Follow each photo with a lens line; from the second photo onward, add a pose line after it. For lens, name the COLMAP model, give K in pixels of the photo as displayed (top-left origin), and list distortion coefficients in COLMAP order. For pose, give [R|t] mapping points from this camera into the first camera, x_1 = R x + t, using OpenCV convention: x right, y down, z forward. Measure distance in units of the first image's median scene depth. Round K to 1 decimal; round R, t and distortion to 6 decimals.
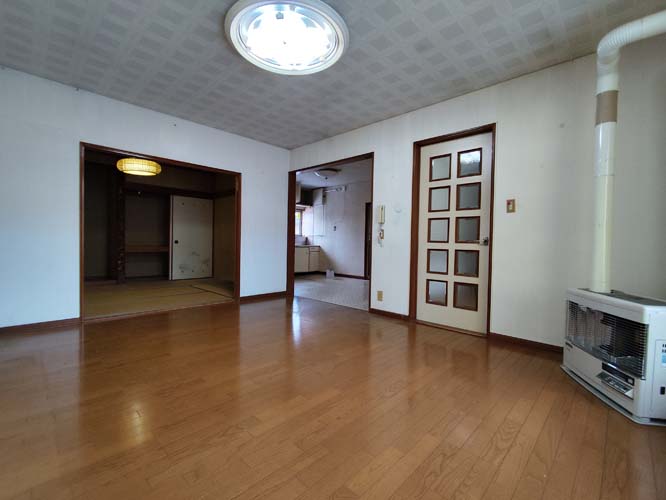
lens RADIAL K [[304.1, 0, 333.8], [0, 304.1, 251.2], [0, 0, 1]] dist [-0.000029, -0.000006]
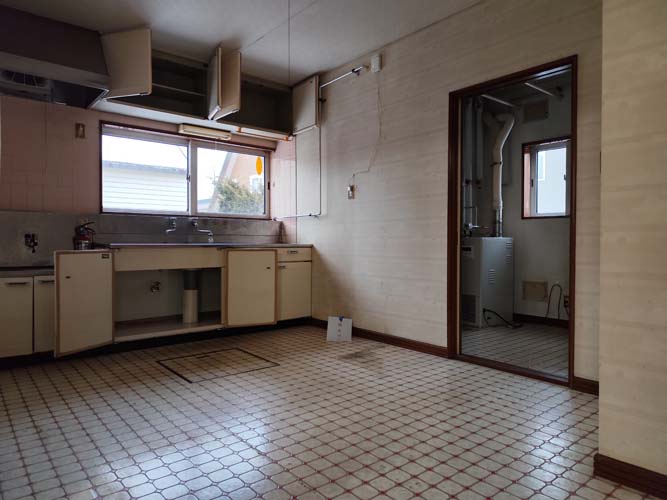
lens RADIAL K [[447.6, 0, 332.7], [0, 447.6, 247.3], [0, 0, 1]] dist [-0.001139, -0.000082]
pose [[0.993902, -0.013205, -0.109476, 0.034264], [0.011427, 0.999793, -0.016853, -0.005919], [0.109675, 0.015499, 0.993847, 0.500268]]
